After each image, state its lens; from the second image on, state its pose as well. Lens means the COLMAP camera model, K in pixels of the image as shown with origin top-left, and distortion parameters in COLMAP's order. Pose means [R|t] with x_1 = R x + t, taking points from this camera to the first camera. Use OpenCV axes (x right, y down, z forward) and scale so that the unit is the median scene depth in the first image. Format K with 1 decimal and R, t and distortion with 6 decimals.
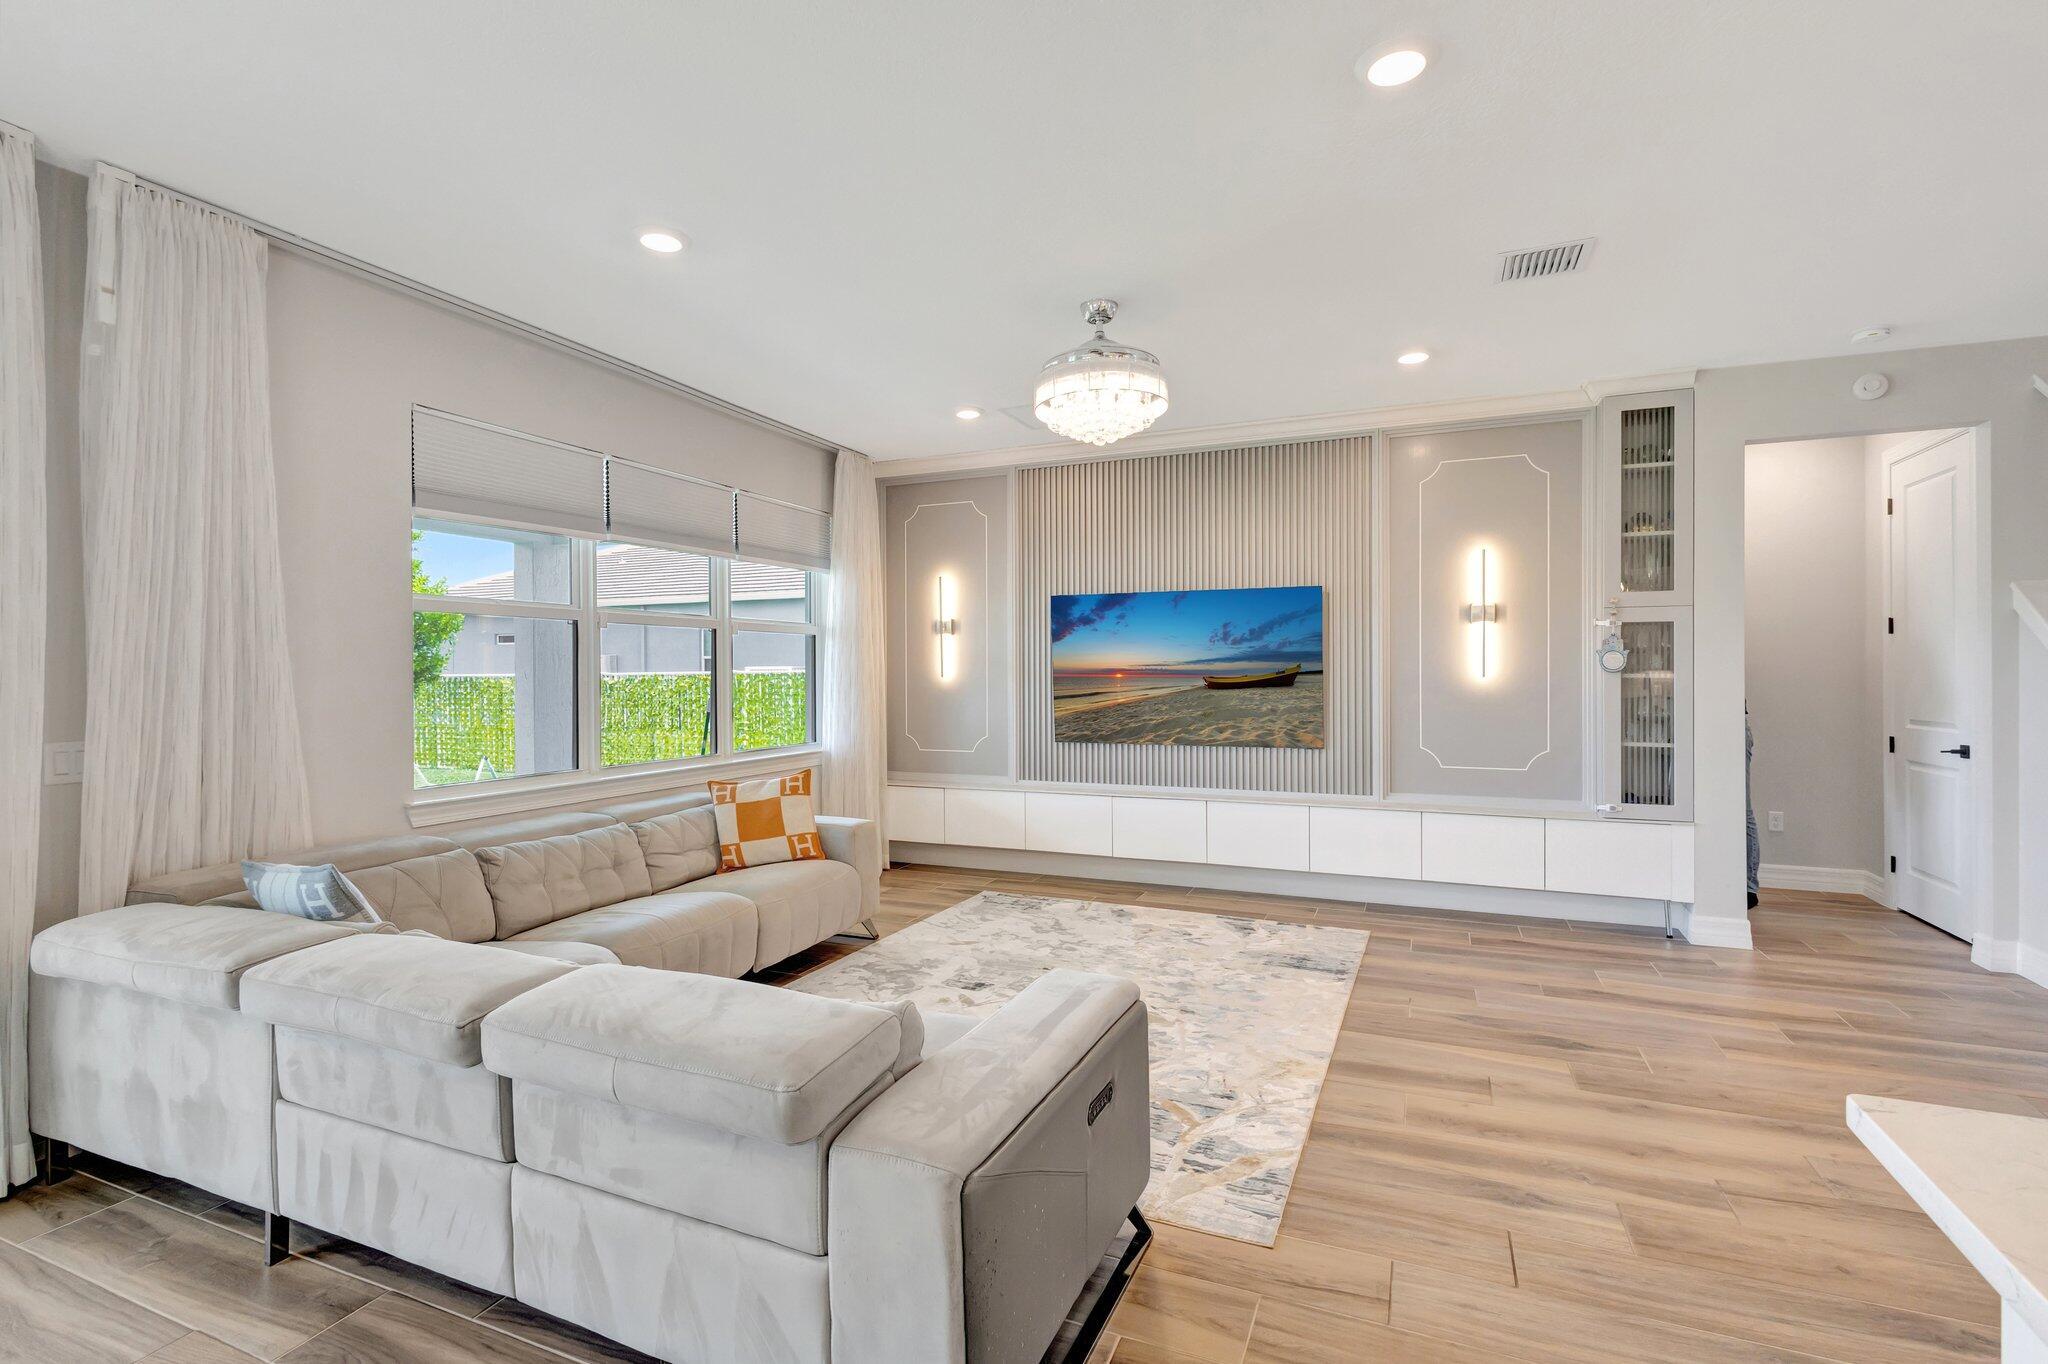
lens RADIAL K [[933.4, 0, 1023.7], [0, 933.4, 677.5], [0, 0, 1]] dist [0.002142, 0.000435]
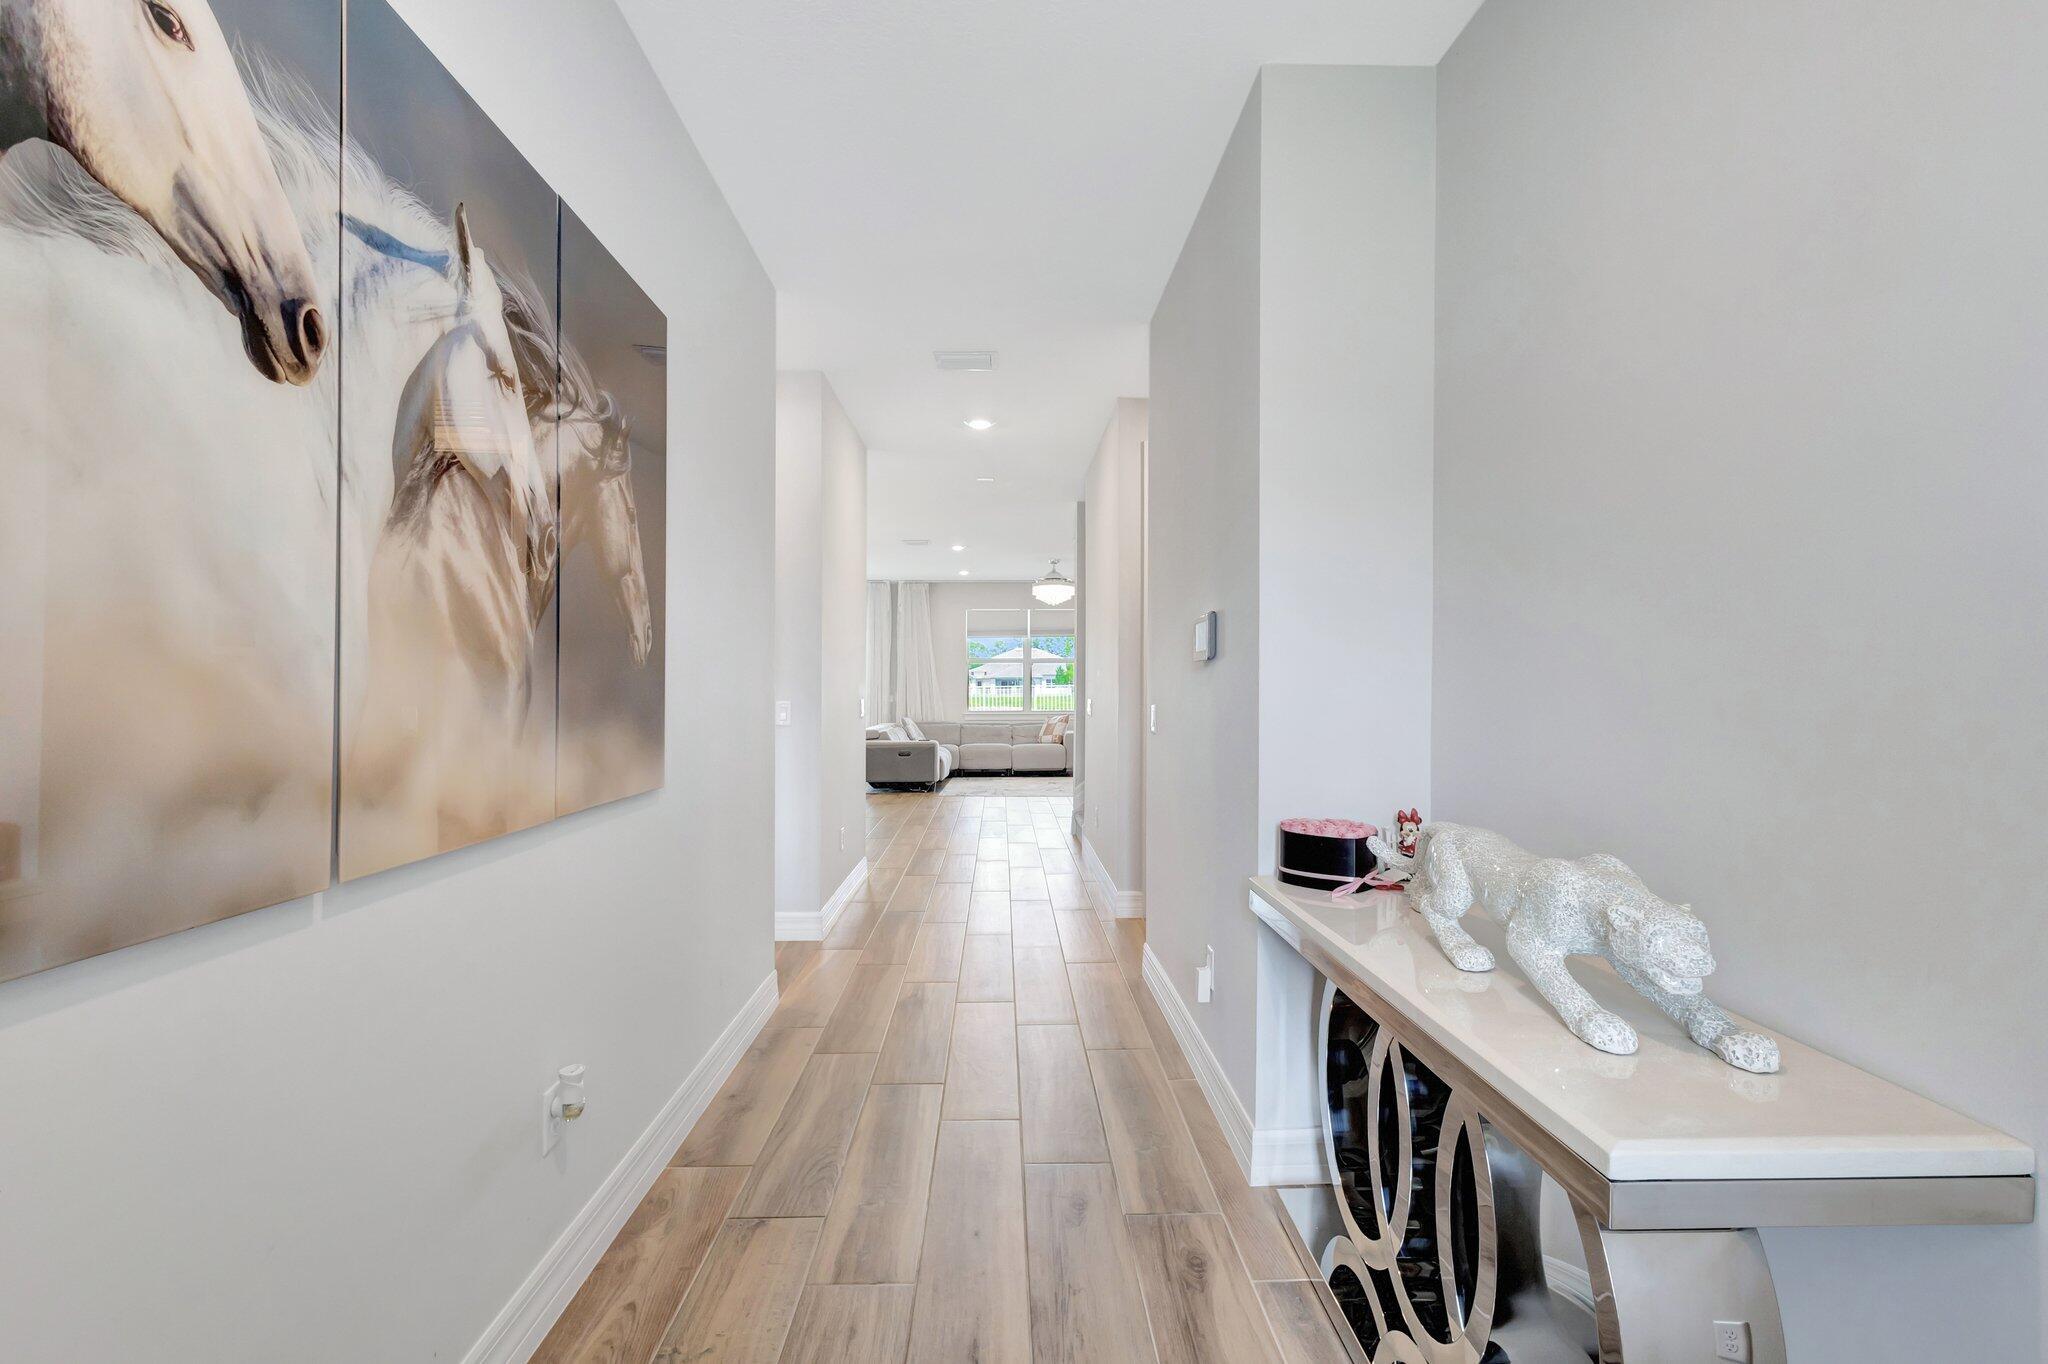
lens RADIAL K [[933.4, 0, 1023.7], [0, 933.4, 677.5], [0, 0, 1]] dist [0.002142, 0.000435]
pose [[0.413232, -0.001306, -0.910625, 2.462377], [-0.011870, 0.999906, -0.006821, 0.008782], [0.910549, 0.013628, 0.413178, -0.314076]]
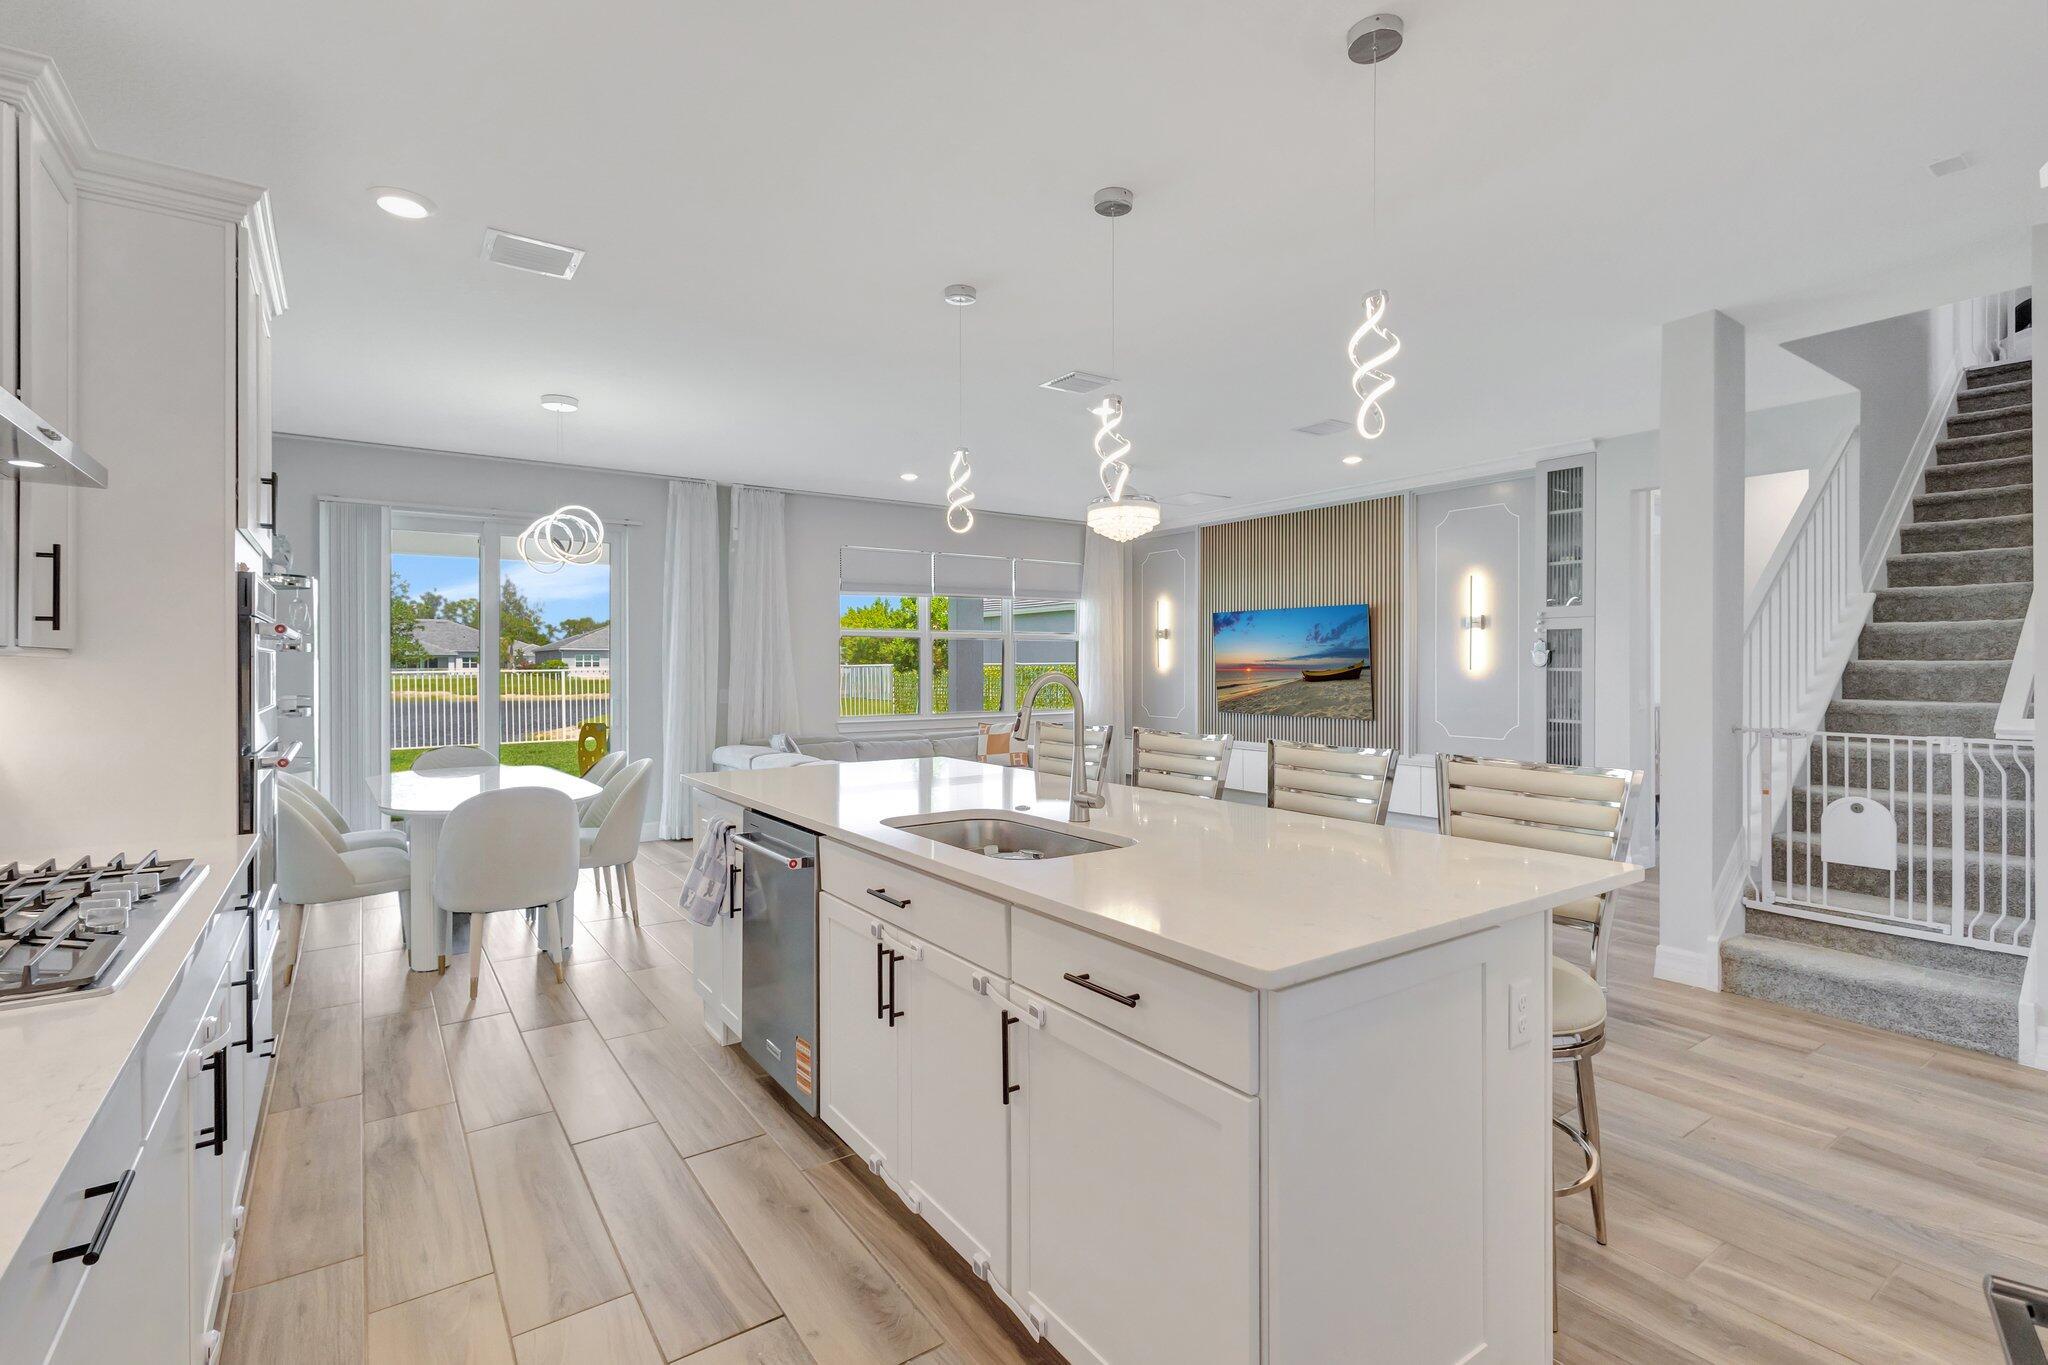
lens RADIAL K [[933.4, 0, 1023.7], [0, 933.4, 678.0], [0, 0, 1]] dist [0.002142, 0.000435]
pose [[0.851041, 0.011316, -0.524978, 0.756727], [-0.005540, 0.999906, 0.012574, -0.002991], [0.525070, -0.007793, 0.851023, -0.574216]]
